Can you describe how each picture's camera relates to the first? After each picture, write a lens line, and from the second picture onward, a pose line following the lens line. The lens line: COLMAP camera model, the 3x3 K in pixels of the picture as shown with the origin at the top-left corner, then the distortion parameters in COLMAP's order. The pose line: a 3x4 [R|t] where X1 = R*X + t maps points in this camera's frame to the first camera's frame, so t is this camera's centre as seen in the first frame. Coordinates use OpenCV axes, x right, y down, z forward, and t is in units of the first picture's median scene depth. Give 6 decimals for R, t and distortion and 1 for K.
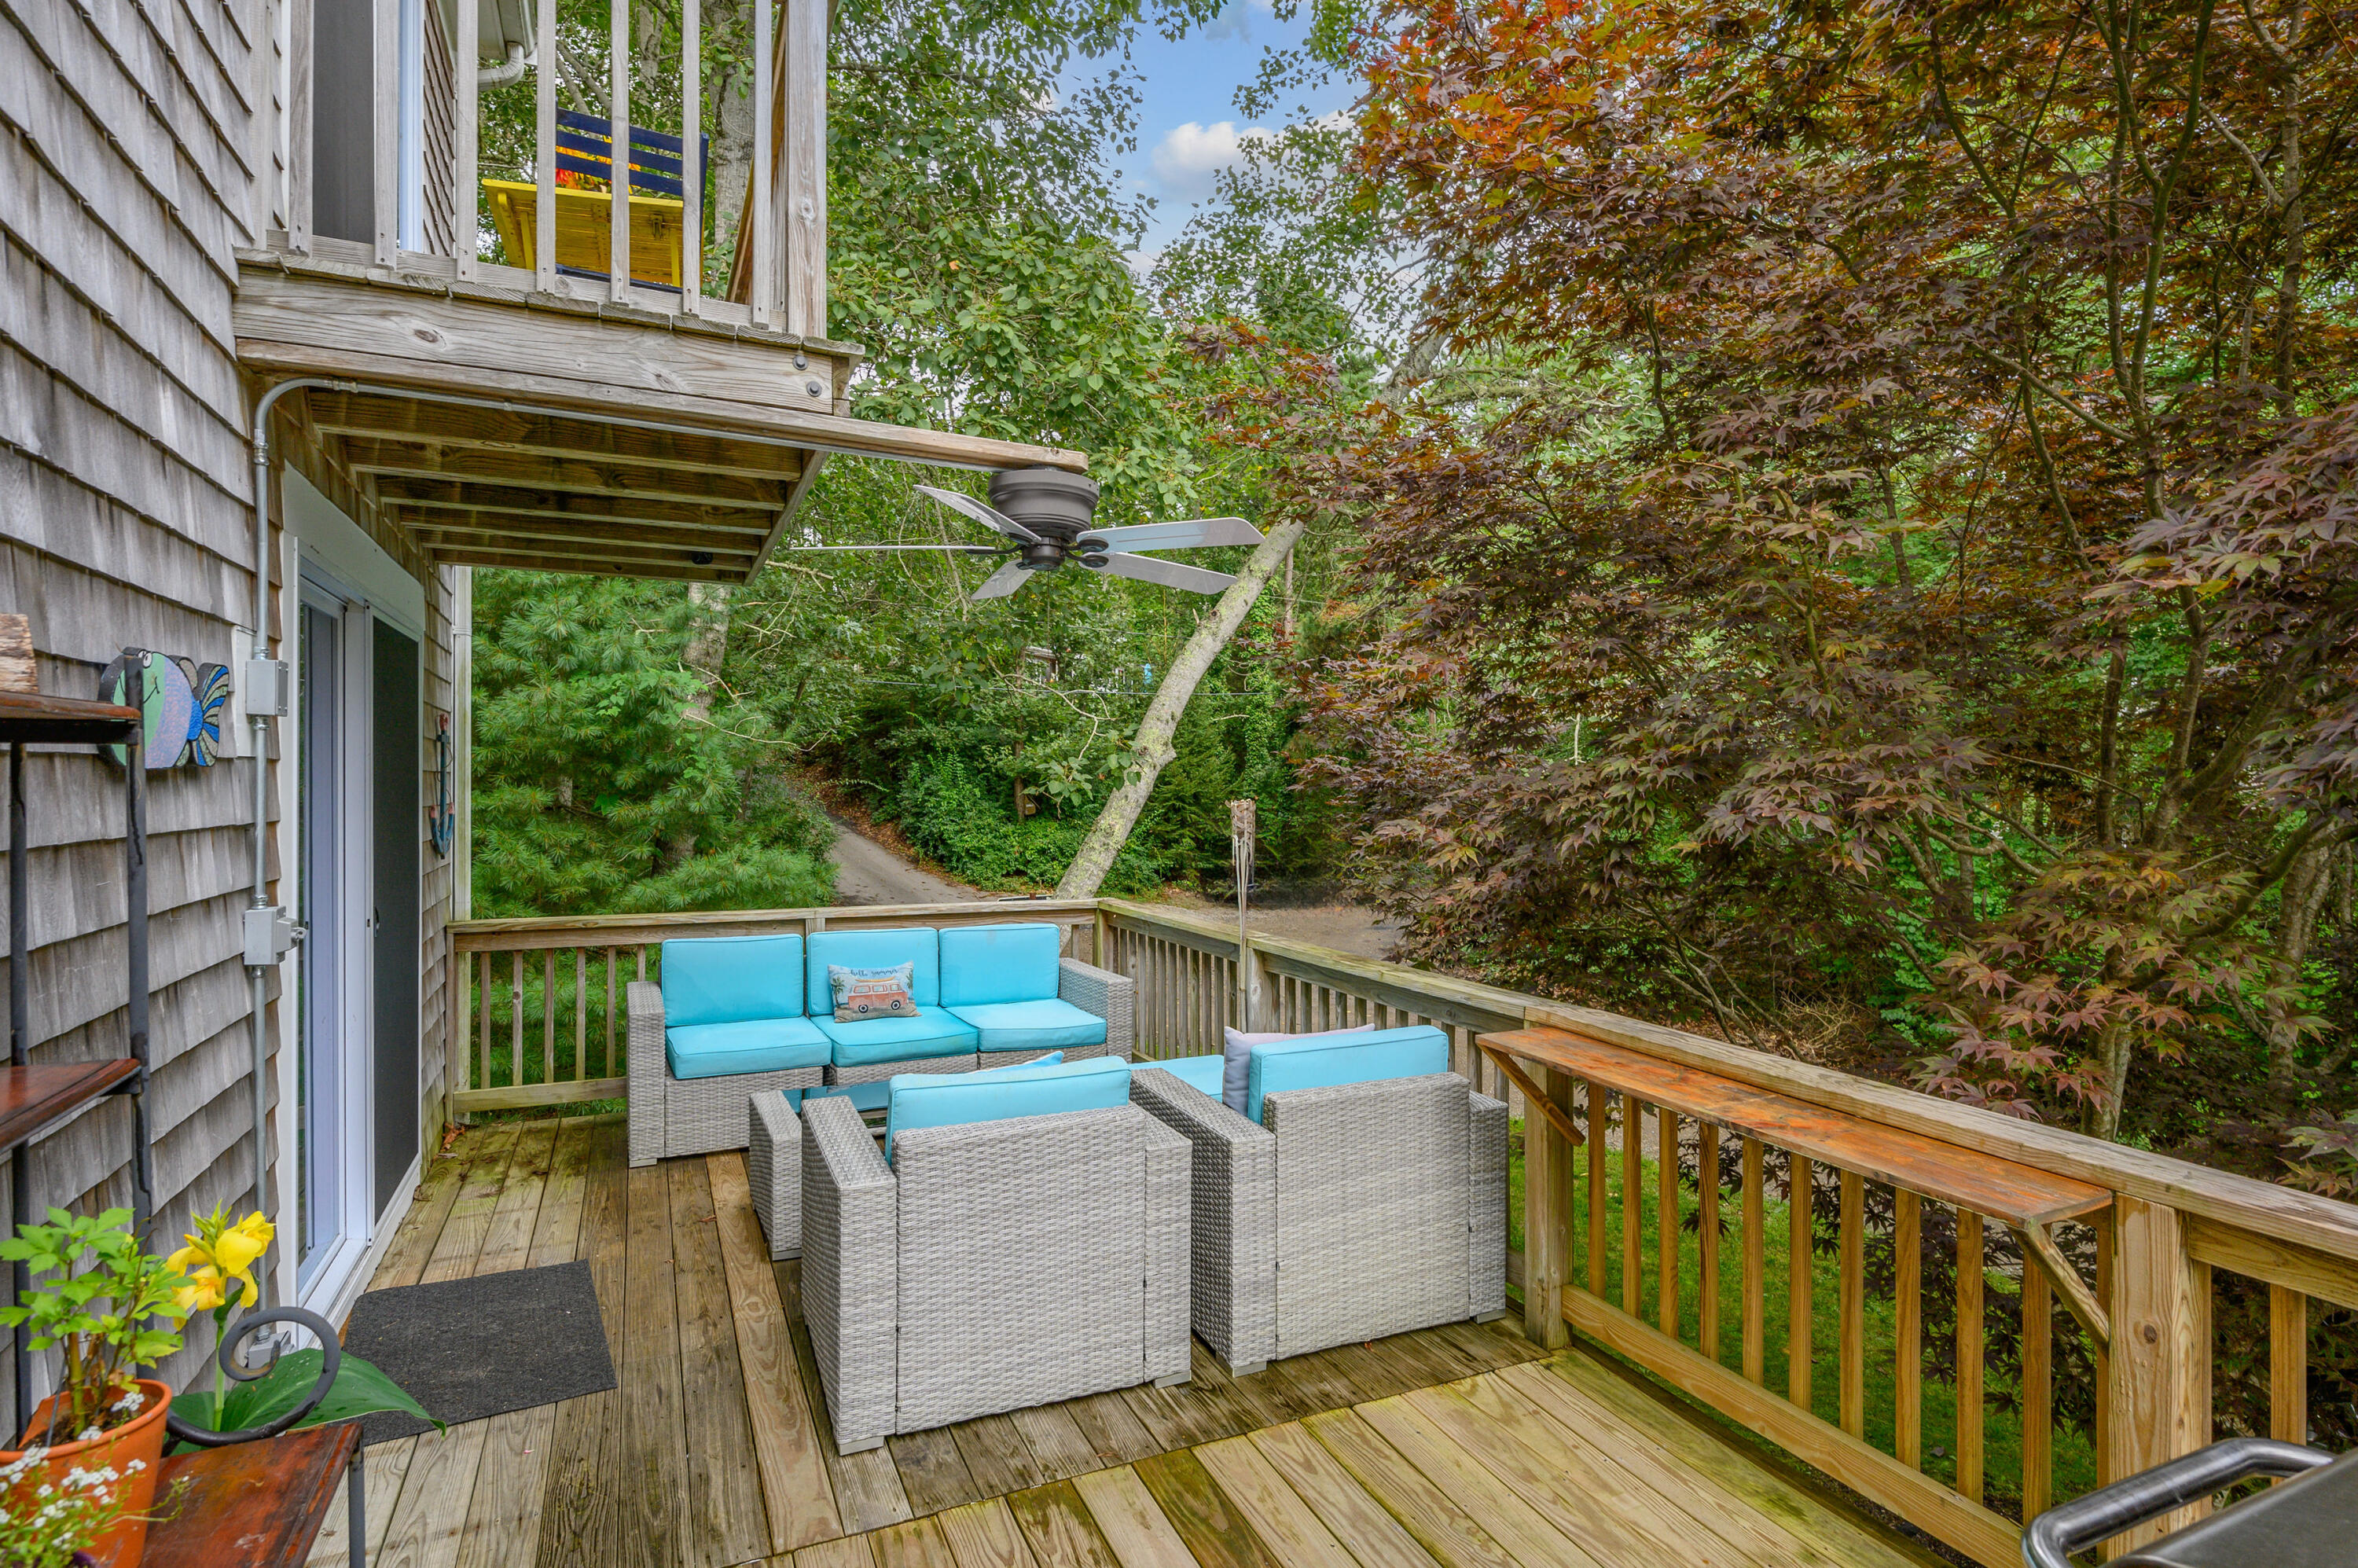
lens RADIAL K [[1177.9, 0, 1189.0], [0, 1177.9, 786.1], [0, 0, 1]] dist [-0.001361, -0.000321]
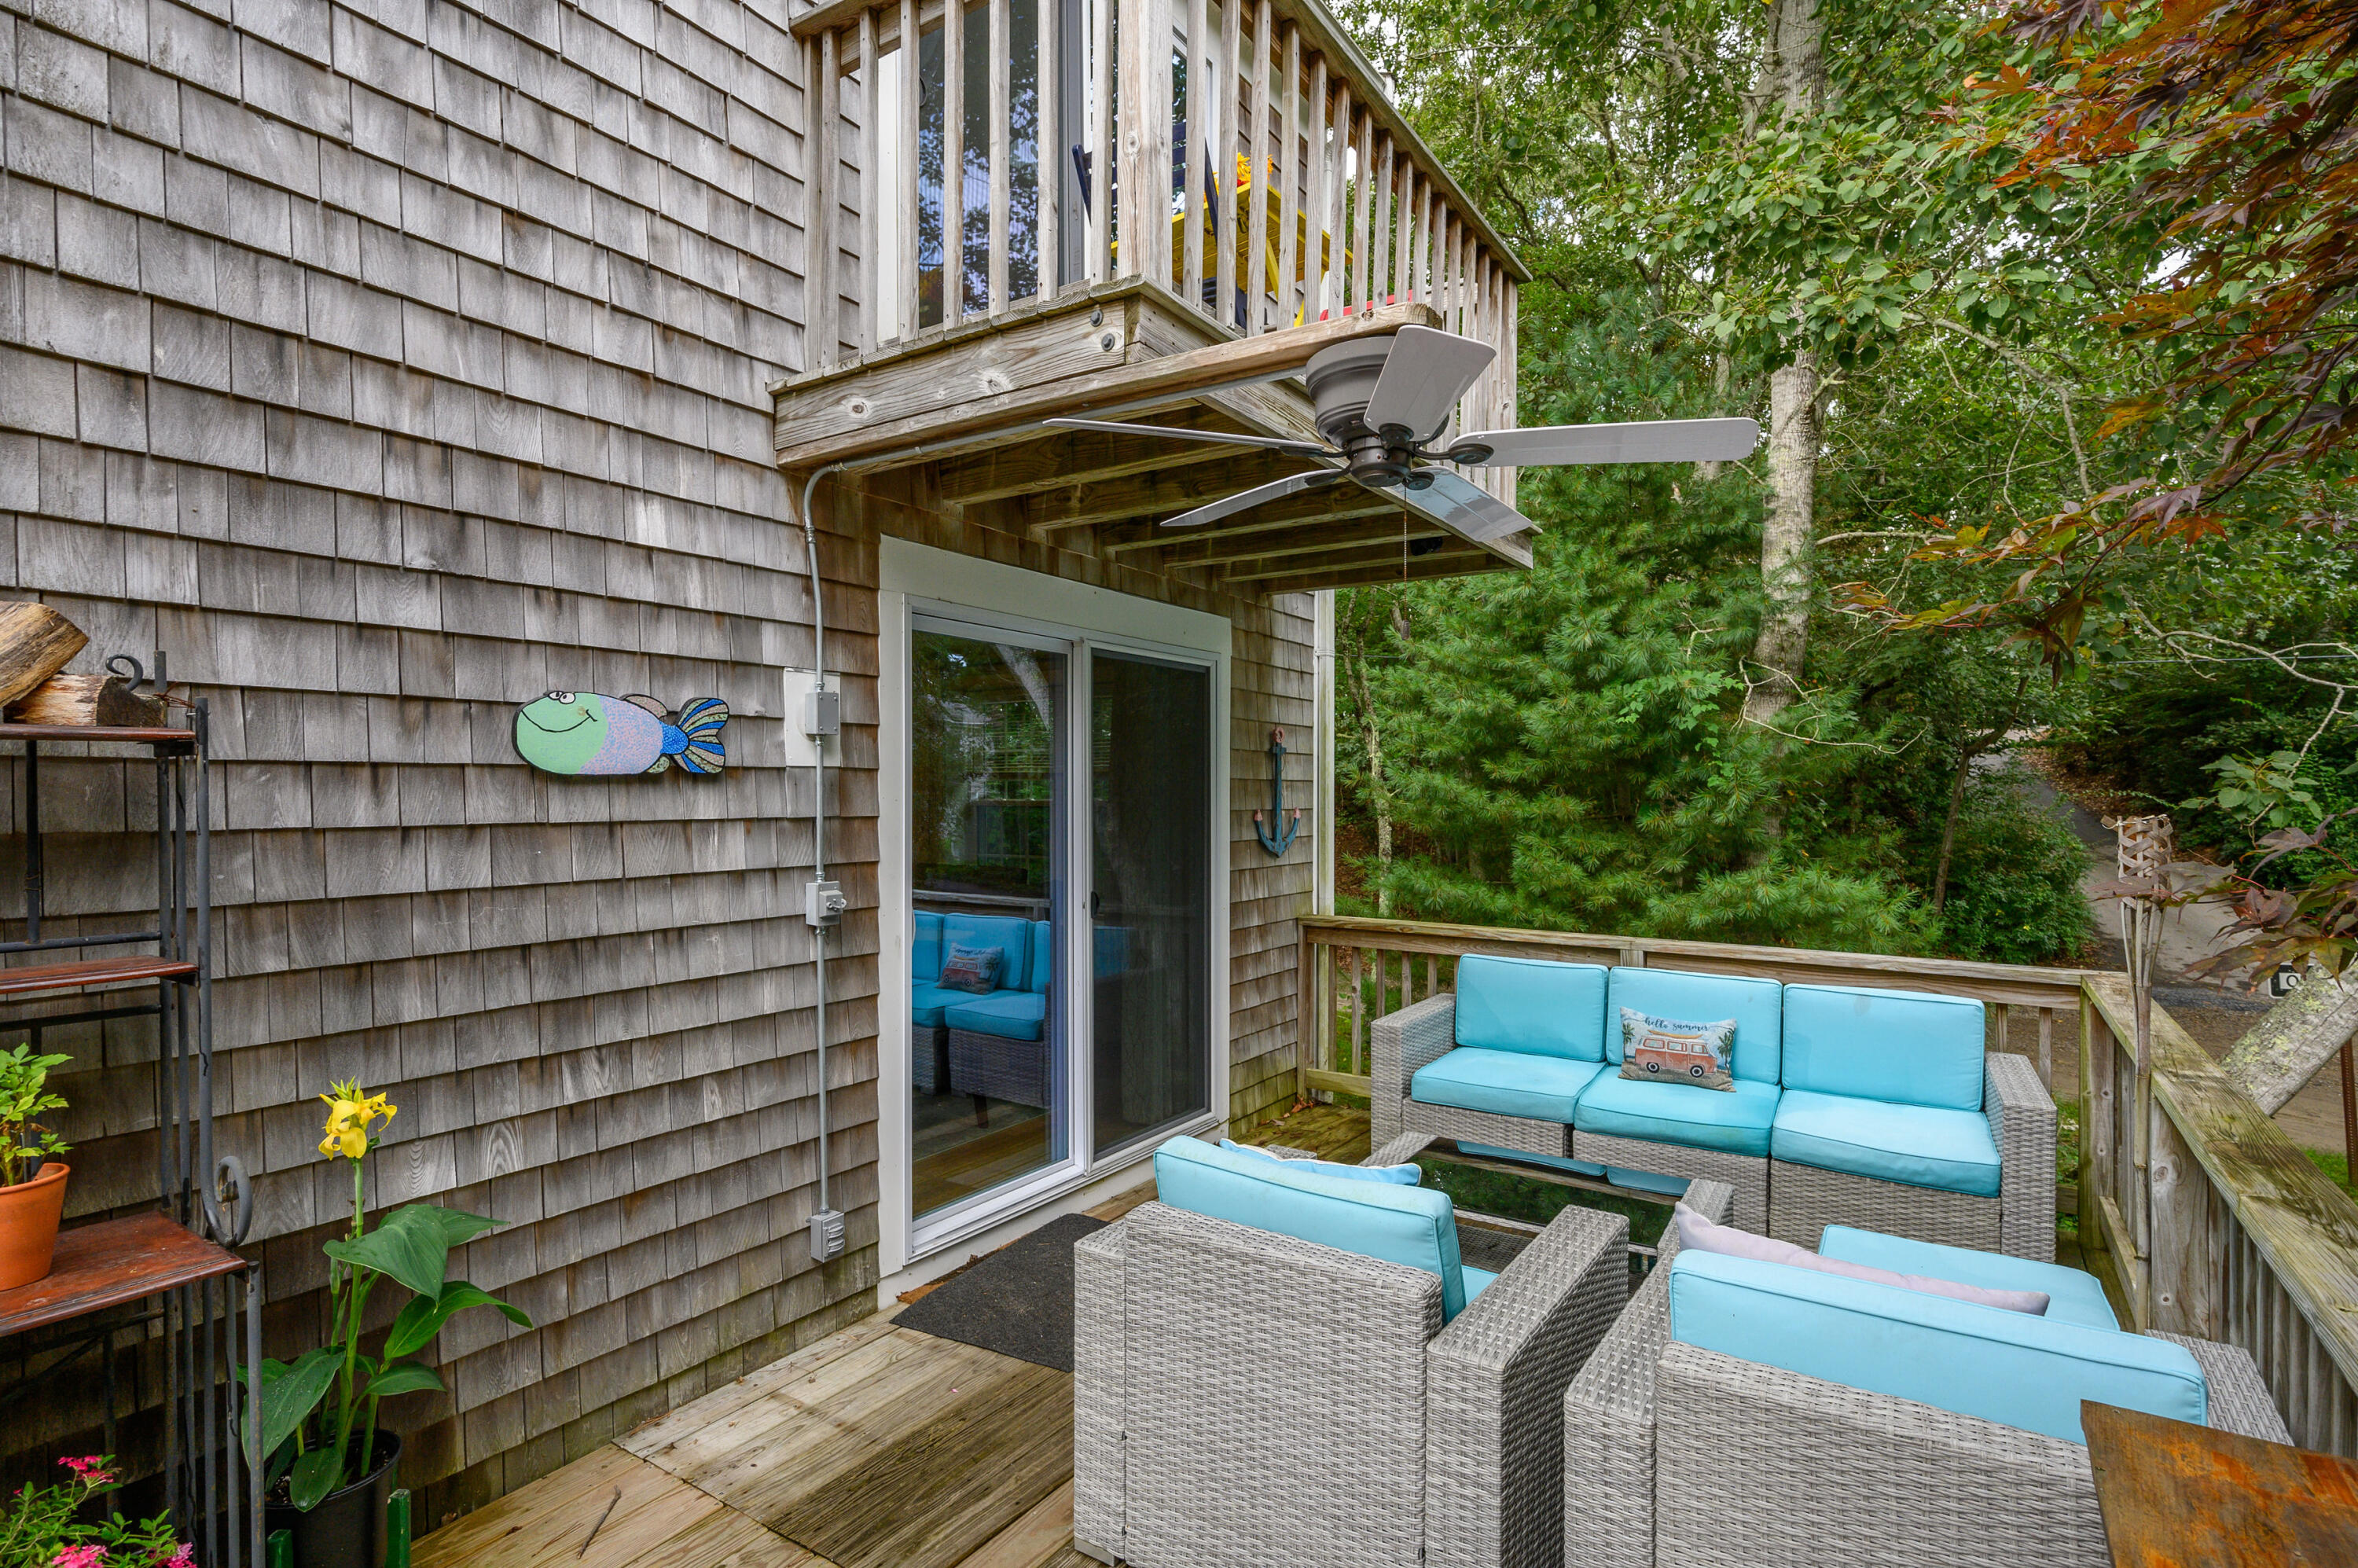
lens RADIAL K [[1170.3, 0, 1173.8], [0, 1170.3, 799.9], [0, 0, 1]] dist [-0.002128, -0.000307]
pose [[0.517347, 0.002919, -0.855771, 0.279285], [-0.002034, 0.999996, 0.002181, 0.004536], [0.855773, 0.000612, 0.517351, 0.350318]]
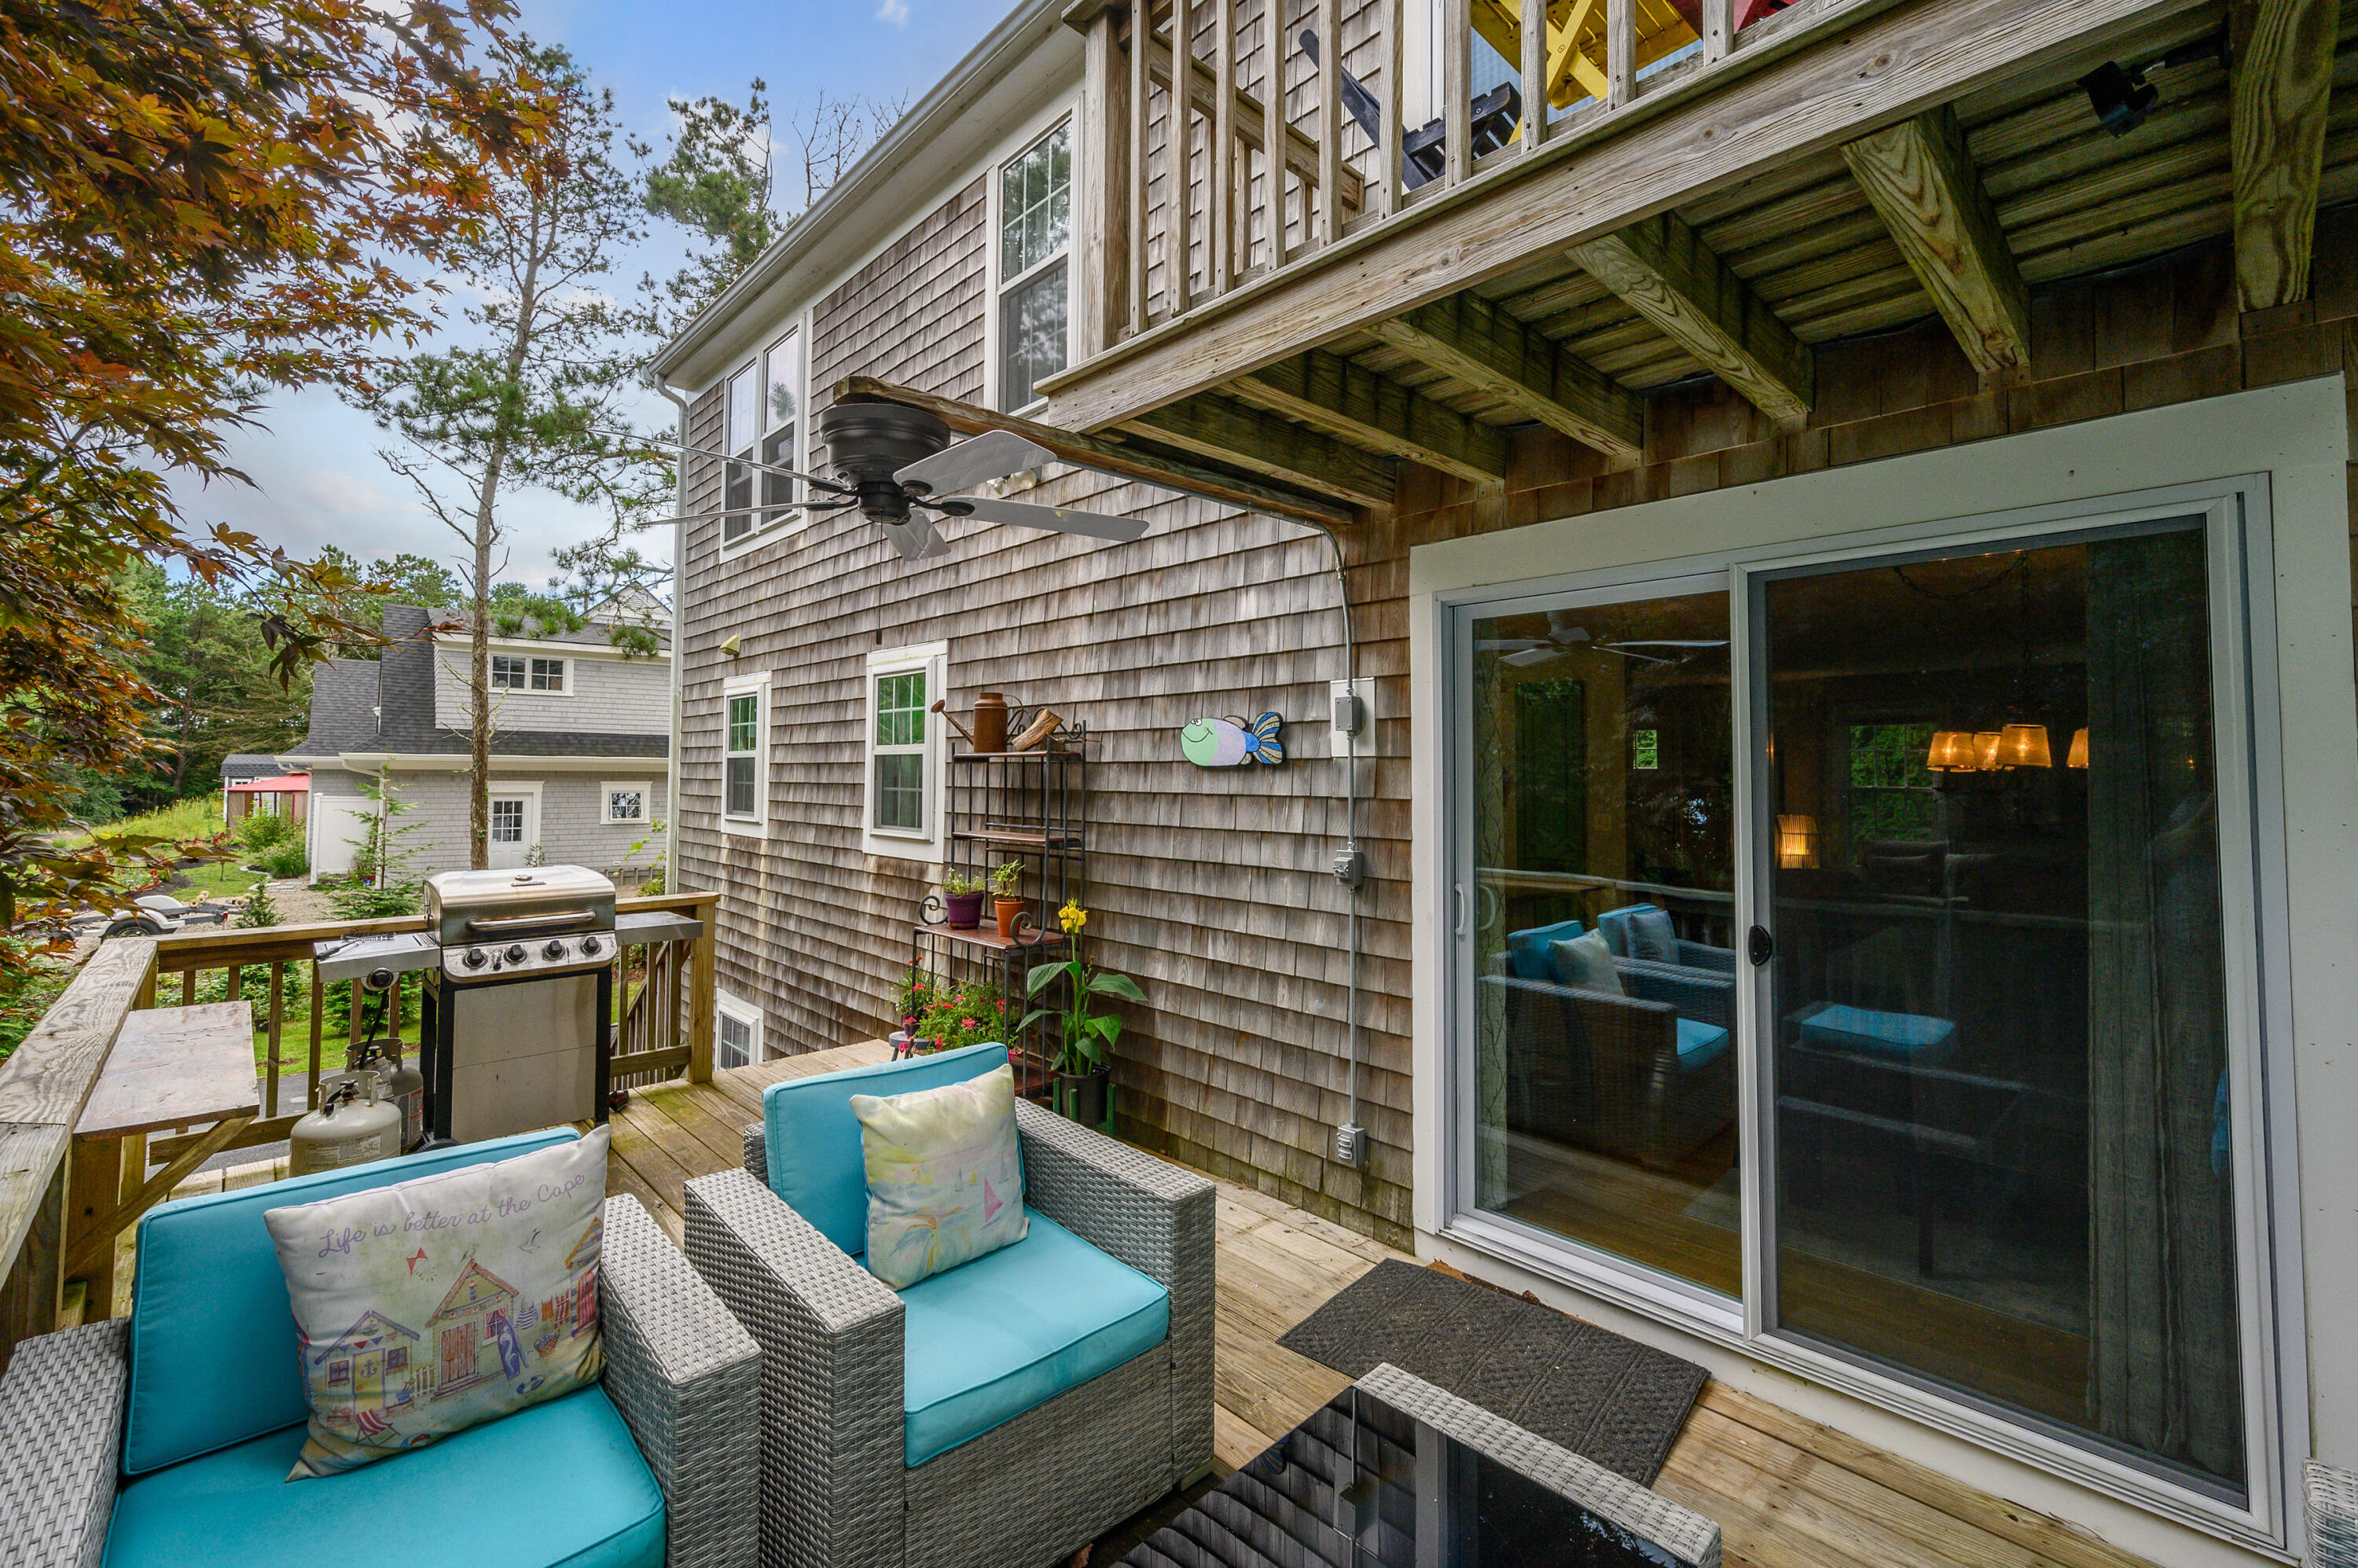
lens RADIAL K [[1003.4, 0, 1178.9], [0, 1003.4, 737.7], [0, 0, 1]] dist [-0.000707, -0.000028]
pose [[-0.950091, -0.021451, -0.311234, -0.060697], [-0.011190, 0.999335, -0.034717, -0.000113], [0.311771, -0.029502, -0.949699, 1.155847]]
